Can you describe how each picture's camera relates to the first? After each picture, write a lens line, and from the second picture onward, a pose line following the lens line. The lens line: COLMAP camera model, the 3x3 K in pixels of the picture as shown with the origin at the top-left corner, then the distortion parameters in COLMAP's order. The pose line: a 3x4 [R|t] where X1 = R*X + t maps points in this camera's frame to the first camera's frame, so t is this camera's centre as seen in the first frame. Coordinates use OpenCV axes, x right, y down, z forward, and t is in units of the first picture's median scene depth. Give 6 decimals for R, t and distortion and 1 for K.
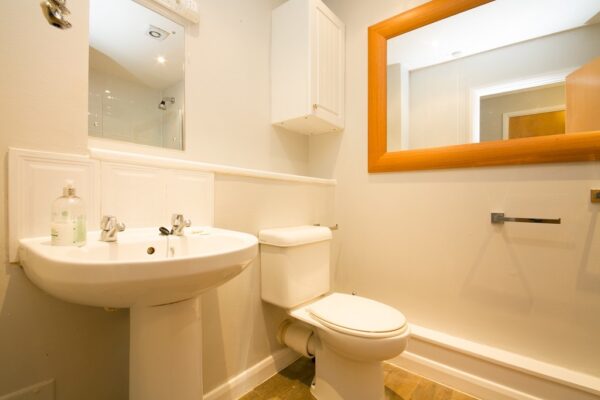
lens RADIAL K [[262.0, 0, 297.2], [0, 262.0, 201.1], [0, 0, 1]] dist [0.028439, -0.019858]
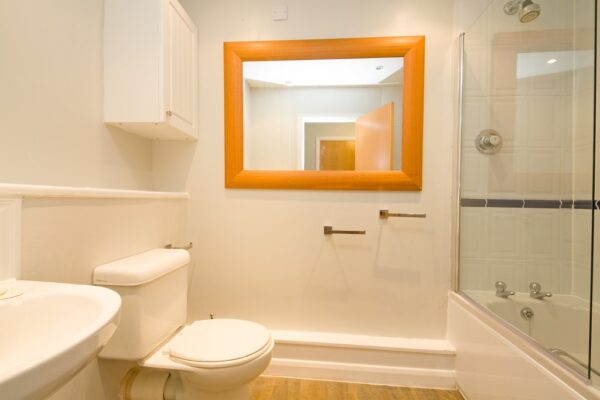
lens RADIAL K [[262.0, 0, 297.2], [0, 262.0, 201.1], [0, 0, 1]] dist [0.028439, -0.019858]
pose [[0.824745, 0.001752, 0.565502, -0.078756], [0.001059, 0.999989, -0.004641, -0.064096], [-0.565504, 0.004426, 0.824734, 0.029655]]
